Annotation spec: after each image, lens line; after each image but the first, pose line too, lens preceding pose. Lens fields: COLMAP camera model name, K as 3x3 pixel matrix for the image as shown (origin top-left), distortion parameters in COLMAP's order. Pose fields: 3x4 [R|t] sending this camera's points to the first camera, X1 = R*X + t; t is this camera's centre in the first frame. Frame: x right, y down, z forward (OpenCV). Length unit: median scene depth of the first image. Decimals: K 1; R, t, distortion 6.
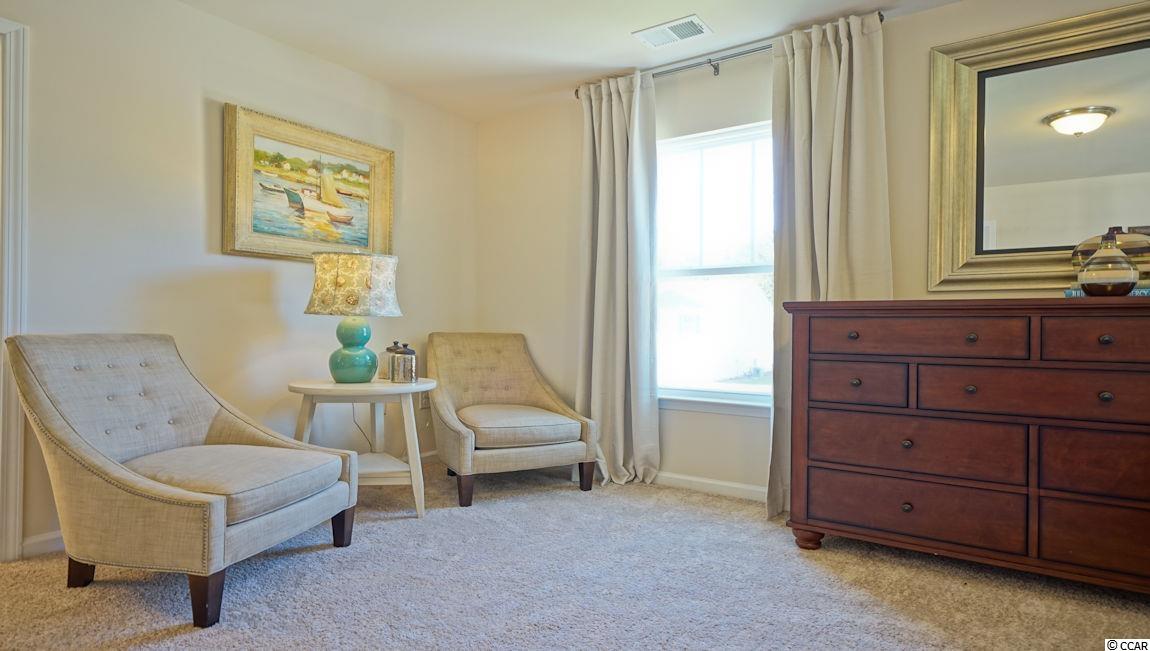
lens RADIAL K [[581.1, 0, 578.6], [0, 581.1, 323.4], [0, 0, 1]] dist [-0.000692, 0.001077]
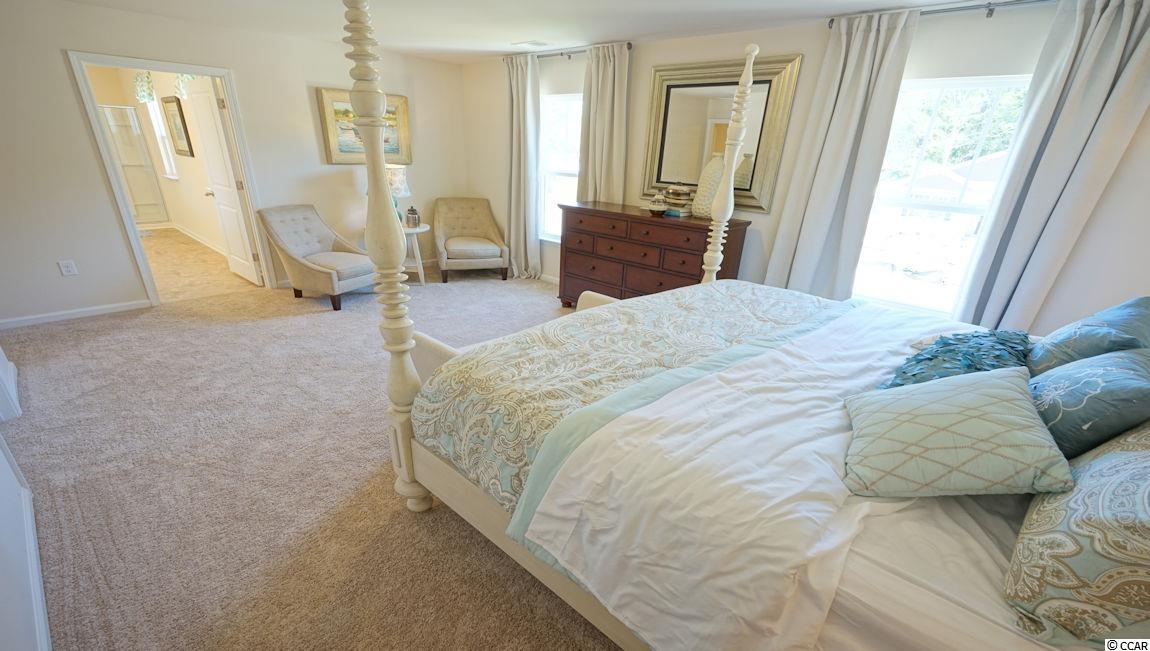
lens RADIAL K [[441.8, 0, 569.4], [0, 441.8, 331.2], [0, 0, 1]] dist [-0.000730, 0.000031]
pose [[0.990219, 0.079342, -0.114763, 0.511610], [-0.030834, 0.926669, 0.374611, -0.180570], [0.136069, -0.367408, 0.920052, -0.618871]]
